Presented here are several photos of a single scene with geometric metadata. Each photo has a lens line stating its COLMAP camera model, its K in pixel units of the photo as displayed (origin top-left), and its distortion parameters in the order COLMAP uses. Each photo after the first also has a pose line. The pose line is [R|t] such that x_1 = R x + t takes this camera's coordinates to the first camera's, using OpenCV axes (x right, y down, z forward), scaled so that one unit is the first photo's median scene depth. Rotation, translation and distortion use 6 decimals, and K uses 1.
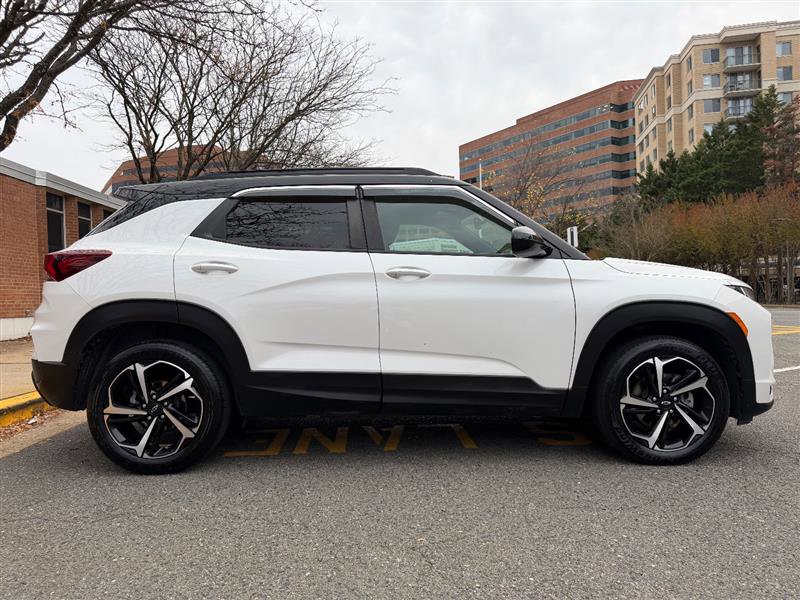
lens RADIAL K [[571.4, 0, 400.0], [0, 571.4, 300.0], [0, 0, 1]] dist [0.029508, -0.027136]
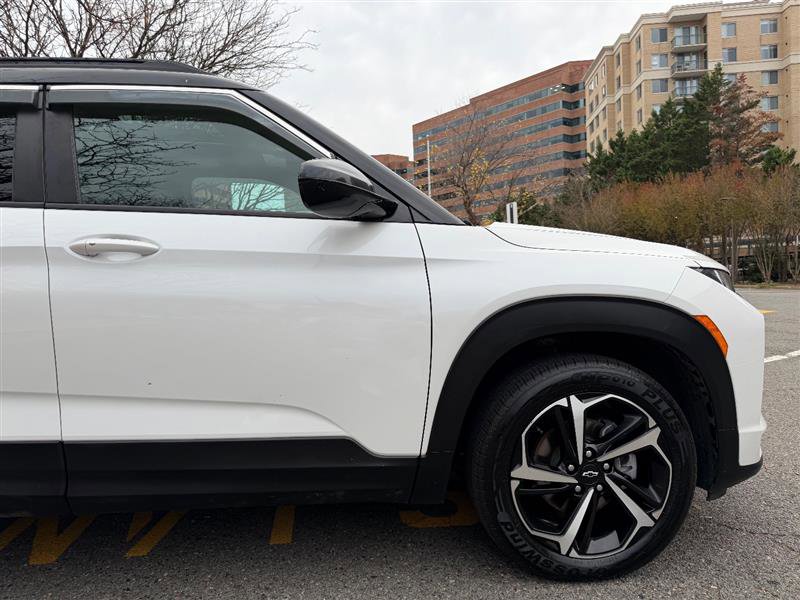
lens RADIAL K [[571.4, 0, 400.0], [0, 571.4, 300.0], [0, 0, 1]] dist [0.029508, -0.027136]
pose [[0.997181, -0.010548, 0.074292, 0.052888], [0.008188, 0.999454, 0.031999, -0.003162], [-0.074589, -0.031300, 0.996723, 0.101902]]
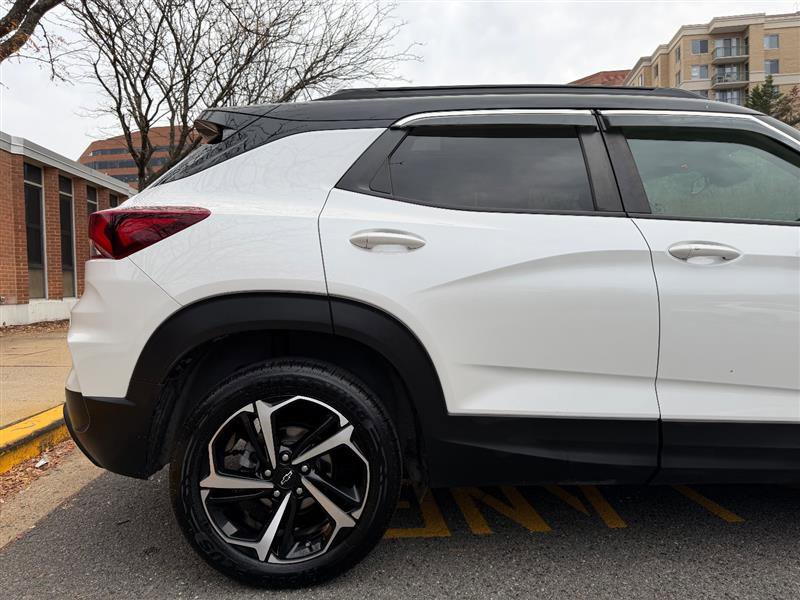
lens RADIAL K [[571.4, 0, 400.0], [0, 571.4, 300.0], [0, 0, 1]] dist [0.029508, -0.027136]
pose [[0.998943, 0.010296, 0.044793, -0.075146], [-0.011180, 0.999747, 0.019529, -0.001170], [-0.044581, -0.020009, 0.998805, 0.091294]]
